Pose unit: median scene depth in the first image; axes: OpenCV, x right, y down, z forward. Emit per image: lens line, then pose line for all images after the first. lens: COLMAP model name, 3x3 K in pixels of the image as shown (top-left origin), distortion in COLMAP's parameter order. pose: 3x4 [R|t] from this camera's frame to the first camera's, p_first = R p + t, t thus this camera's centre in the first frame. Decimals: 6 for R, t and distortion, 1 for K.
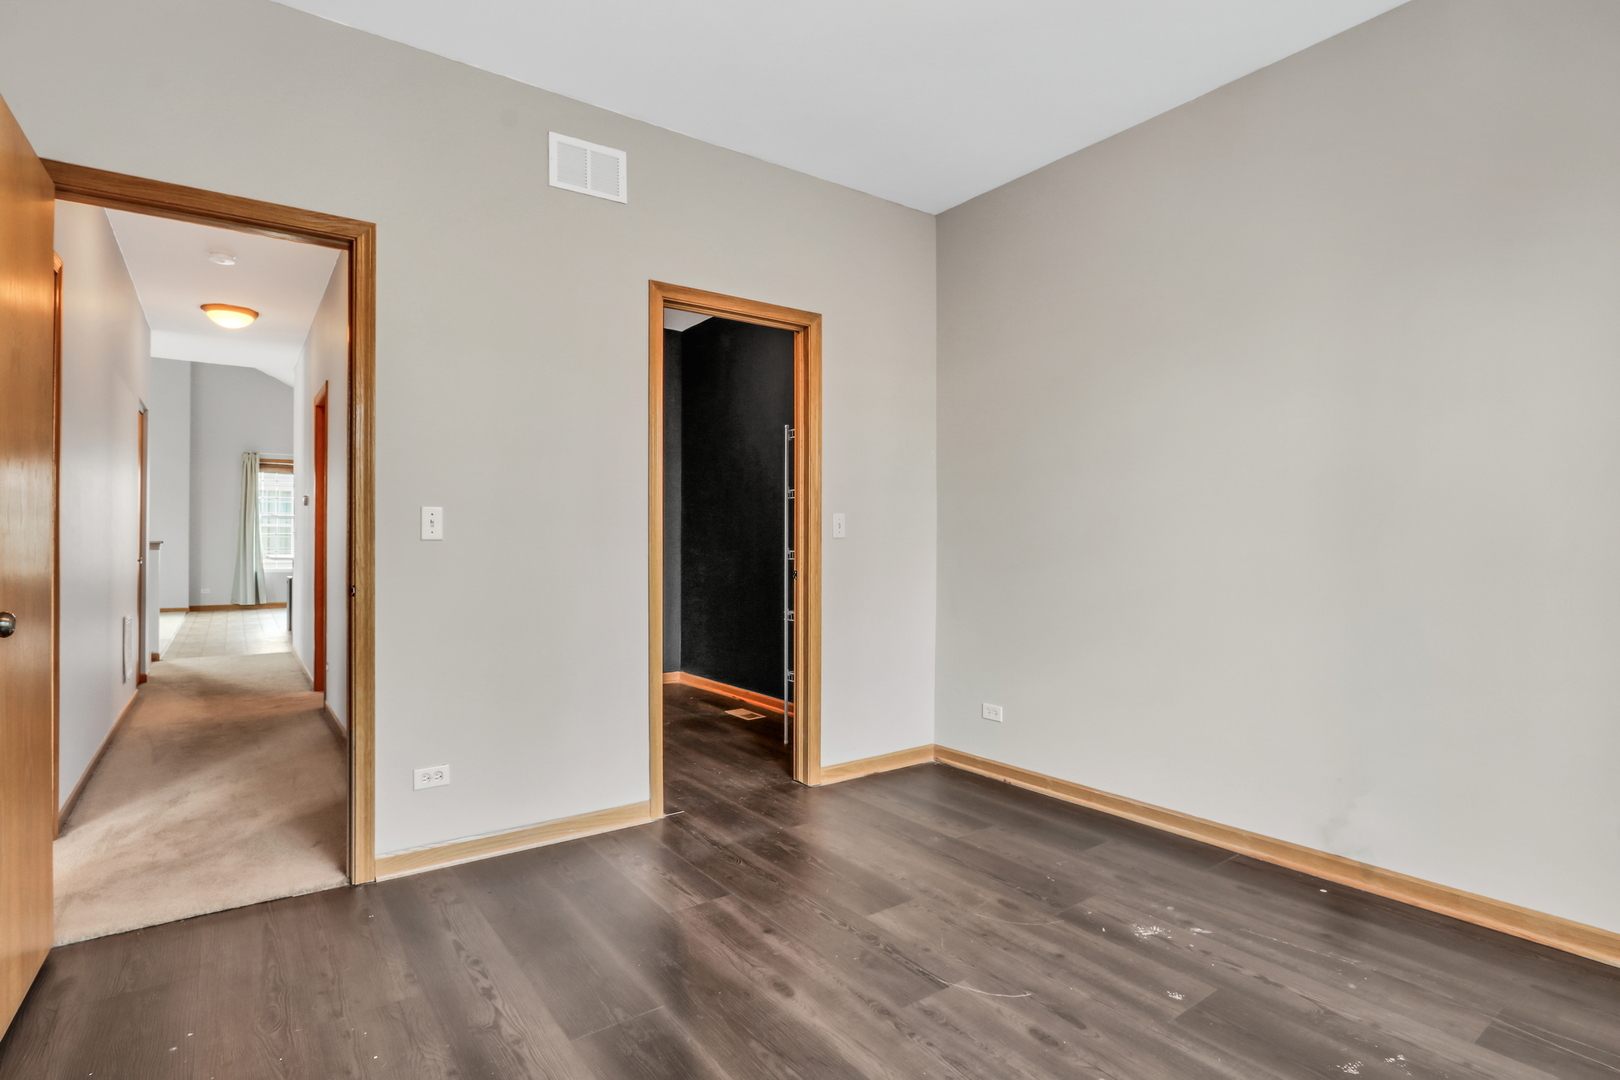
lens RADIAL K [[805.9, 0, 810.9], [0, 805.9, 538.0], [0, 0, 1]] dist [-0.011979, -0.000198]
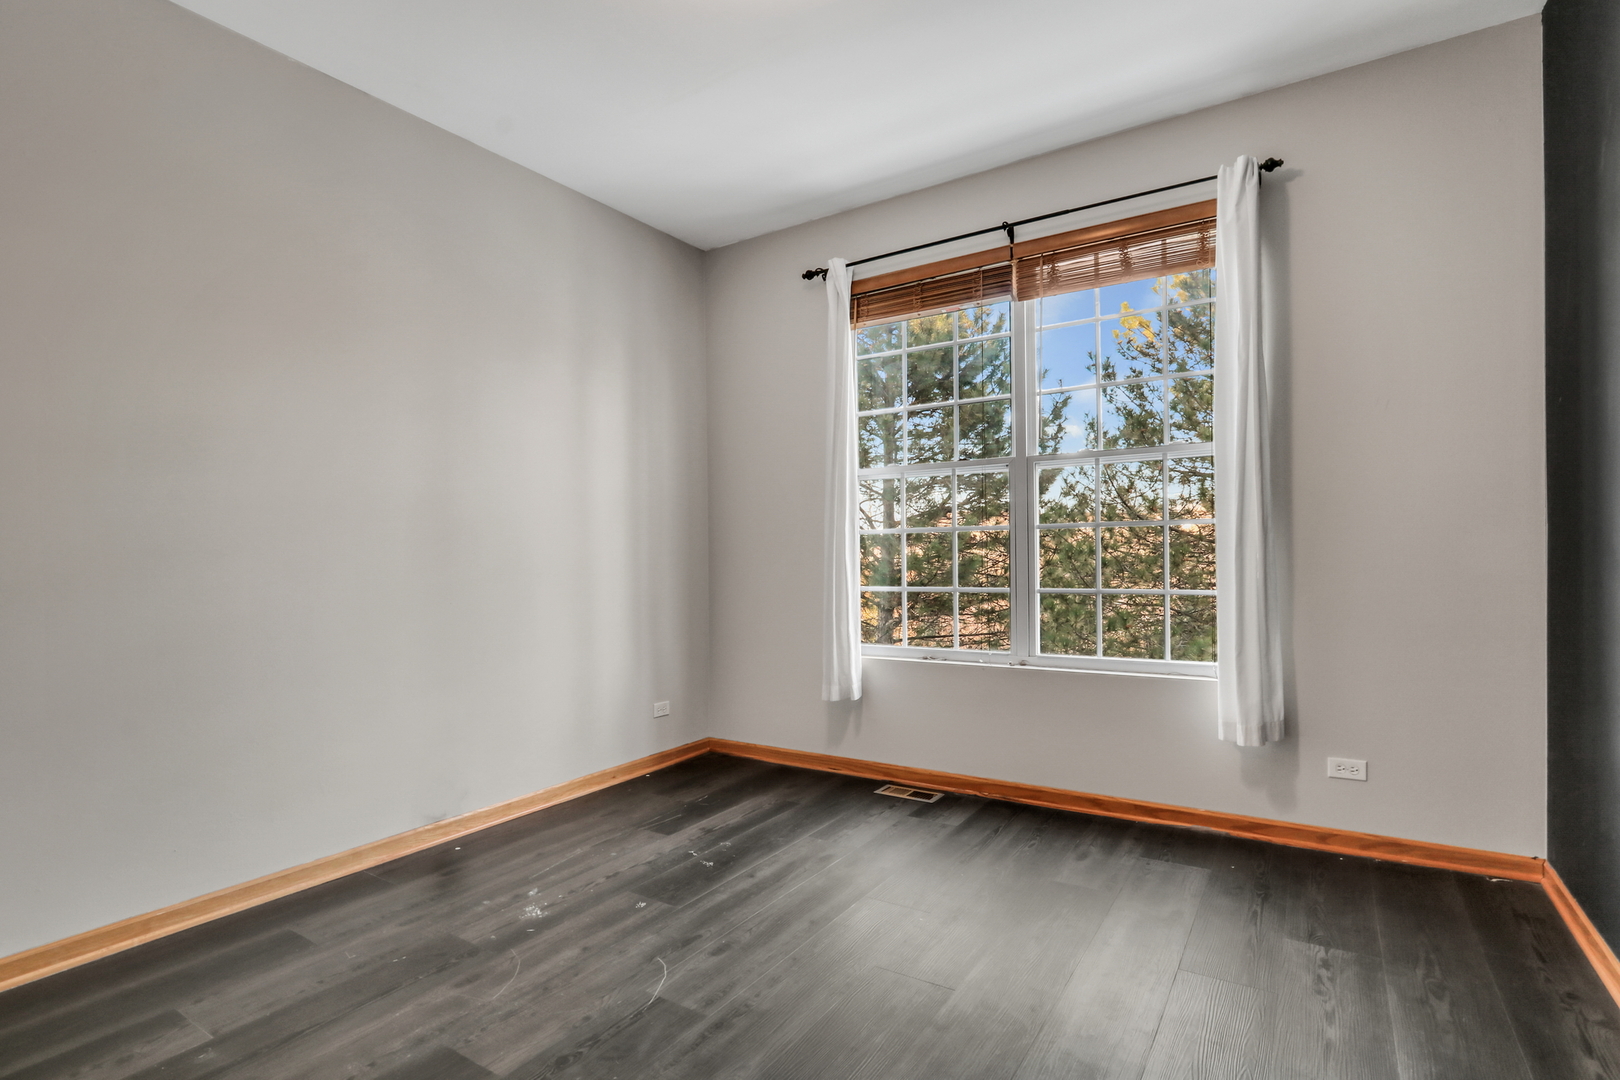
lens RADIAL K [[805.9, 0, 810.5], [0, 805.9, 543.5], [0, 0, 1]] dist [-0.011979, -0.000198]
pose [[-0.367060, 0.014716, 0.930081, -0.757236], [0.006577, 0.999891, -0.013225, 0.010605], [-0.930174, 0.001262, -0.367117, 1.086490]]
